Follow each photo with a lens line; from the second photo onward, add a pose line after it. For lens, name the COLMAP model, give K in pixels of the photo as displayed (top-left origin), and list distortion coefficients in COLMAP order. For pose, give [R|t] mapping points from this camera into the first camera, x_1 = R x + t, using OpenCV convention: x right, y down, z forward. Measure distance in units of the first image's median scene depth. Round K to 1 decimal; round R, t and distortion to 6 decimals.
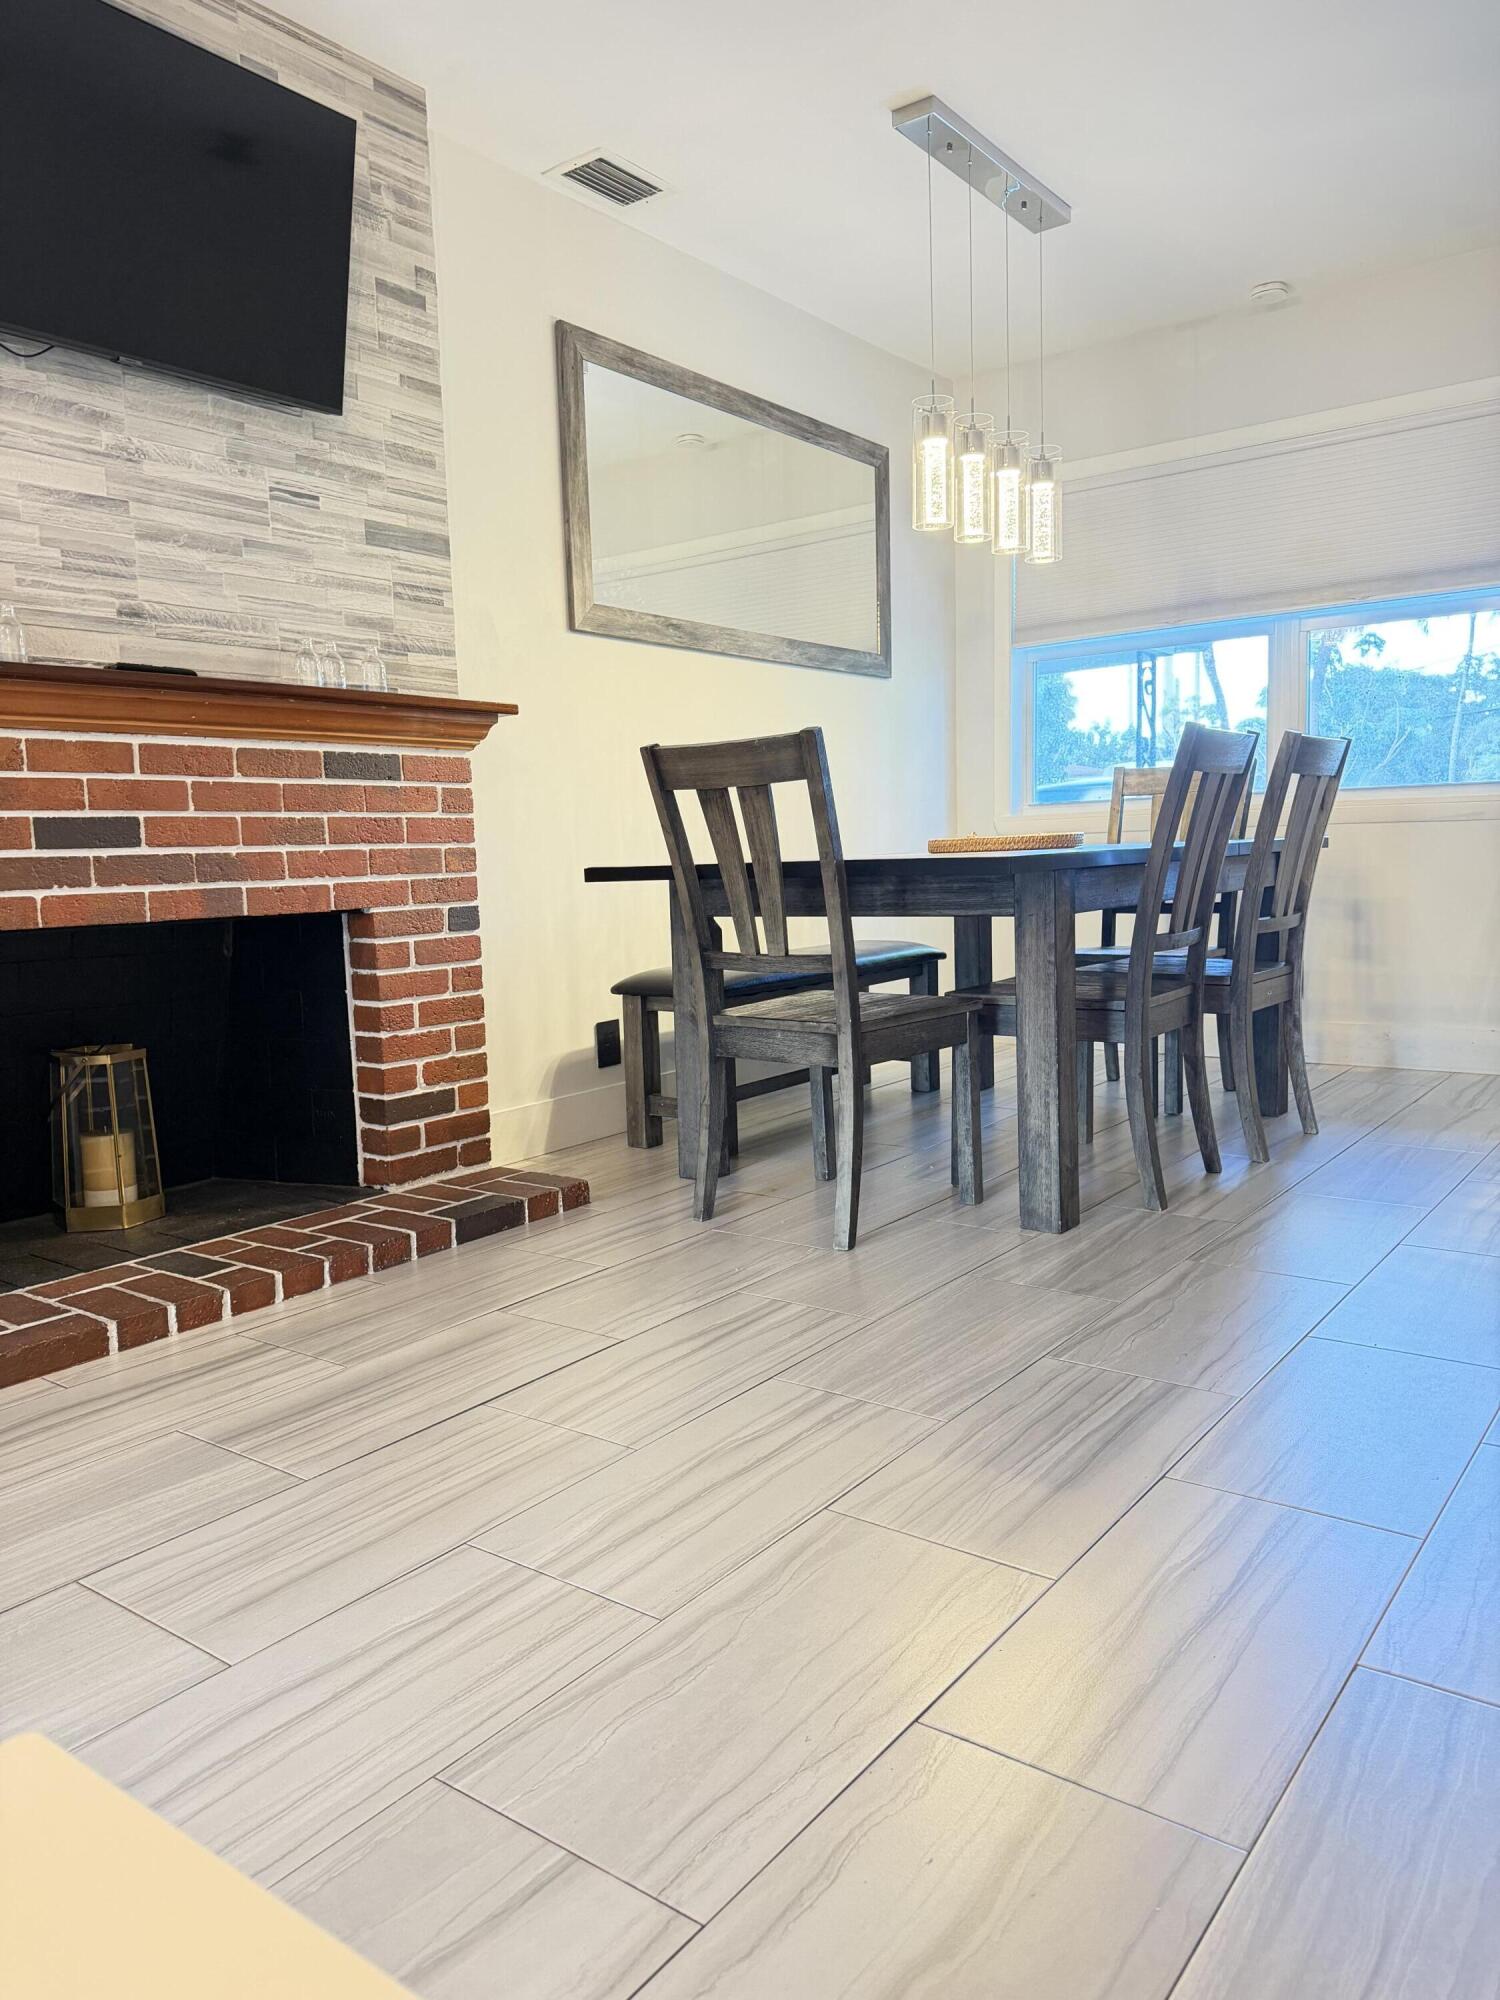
lens RADIAL K [[1406.9, 0, 750.4], [0, 1406.9, 1017.1], [0, 0, 1]] dist [0.075130, -0.120201]
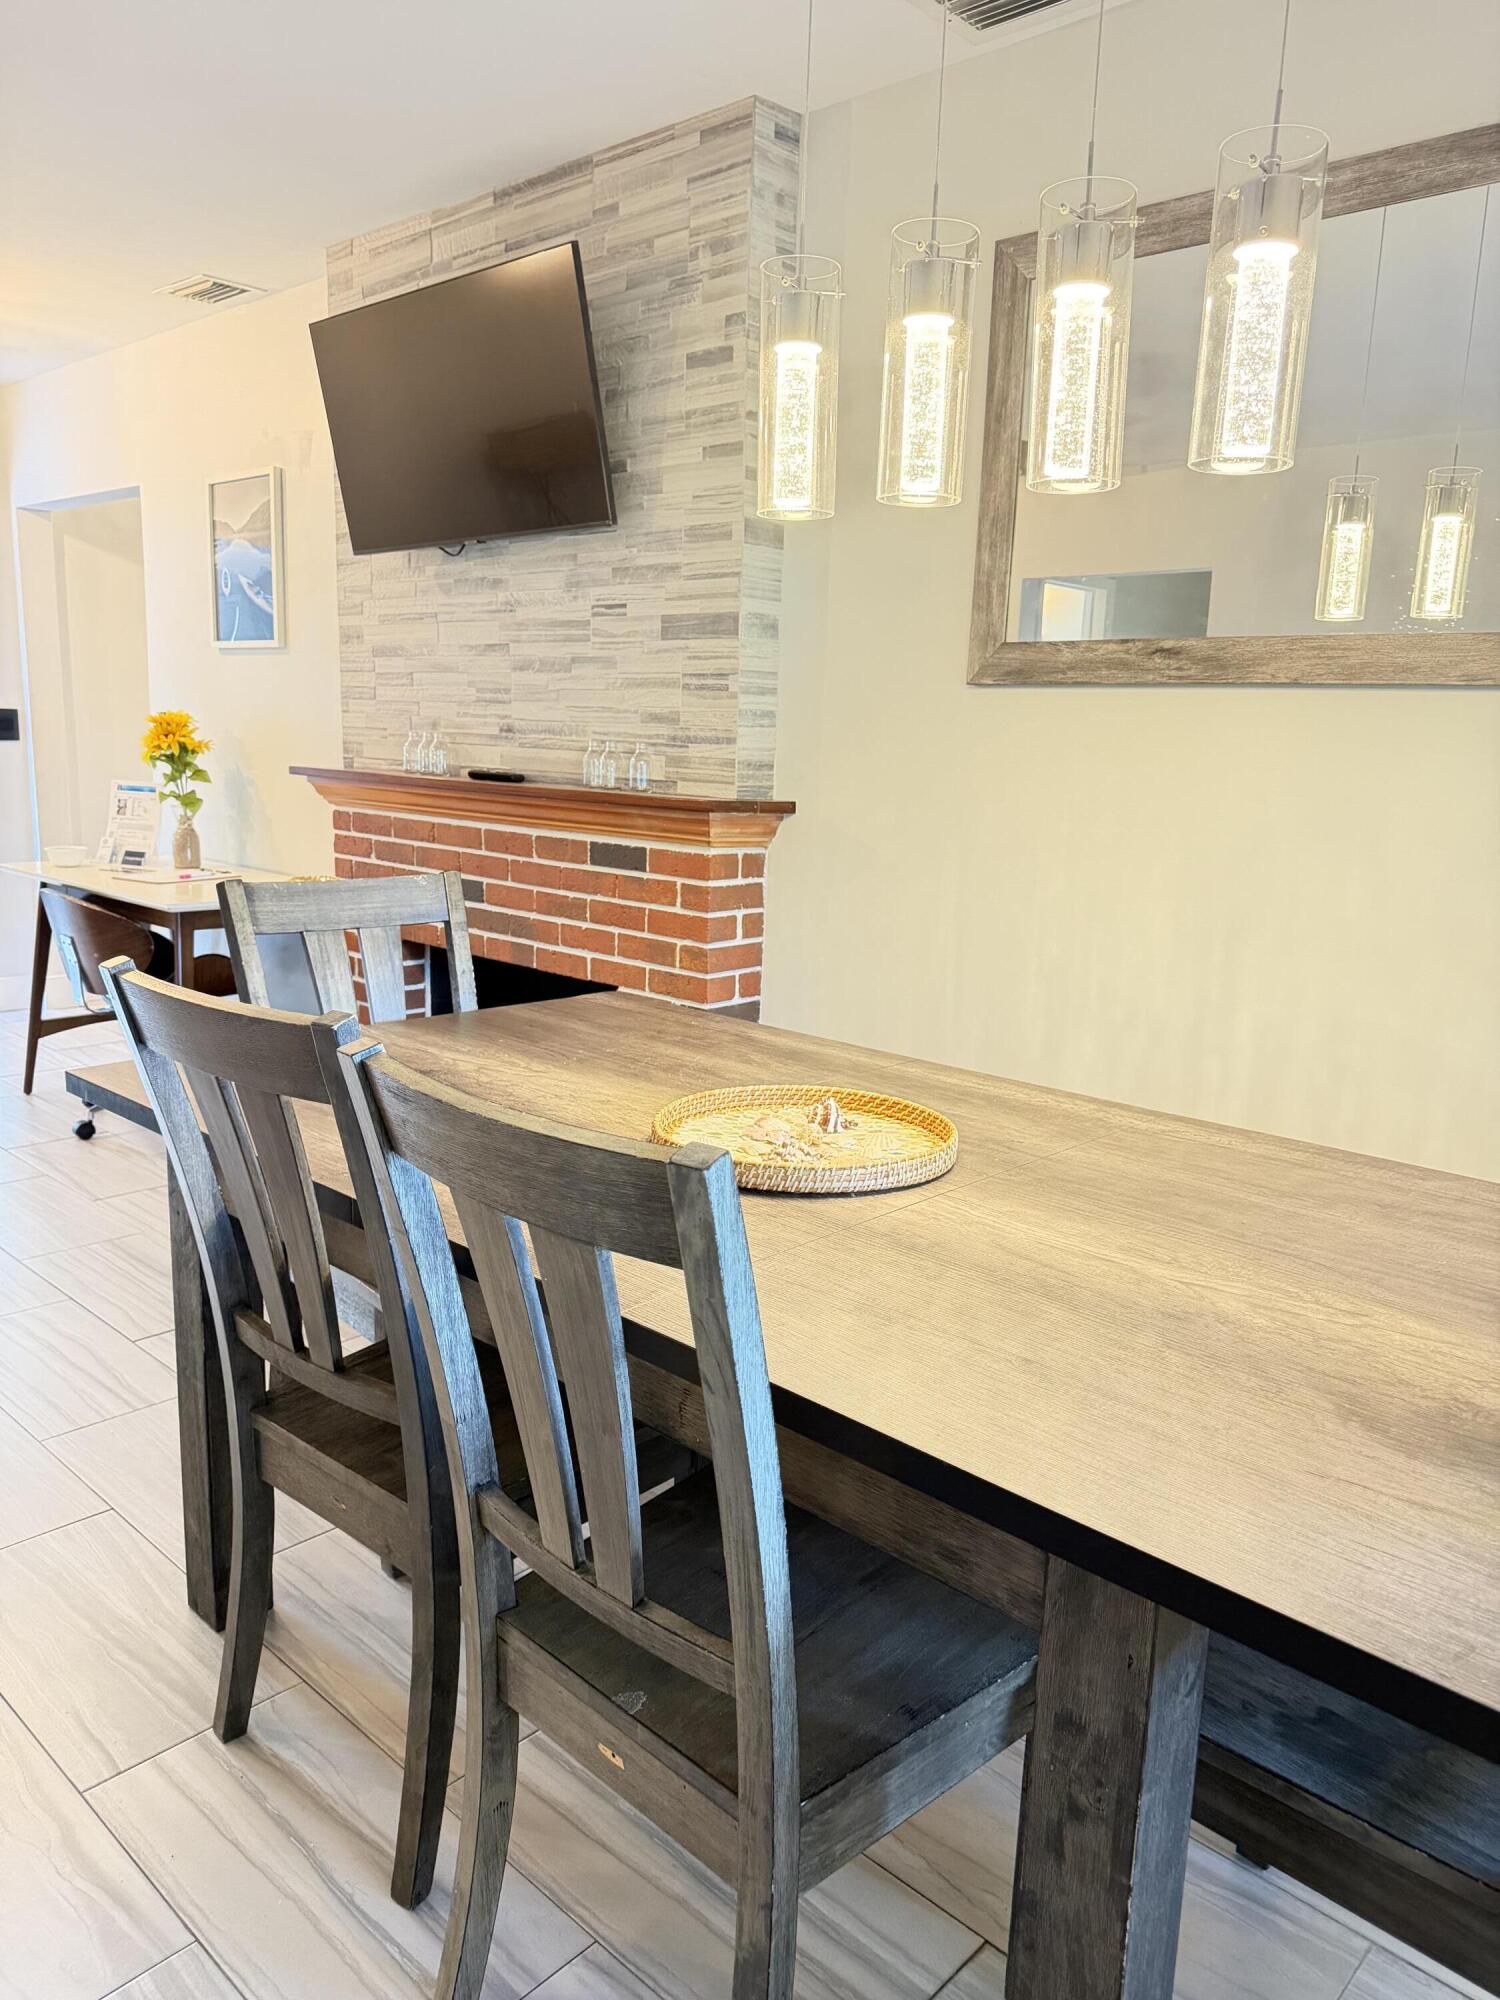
lens RADIAL K [[1414.7, 0, 761.5], [0, 1414.7, 1061.4], [0, 0, 1]] dist [0.145844, -0.260441]
pose [[-0.099235, 0.242031, -0.965180, 0.819995], [-0.156888, 0.954031, 0.255366, -0.331232], [0.982618, 0.176766, -0.056702, 1.232758]]
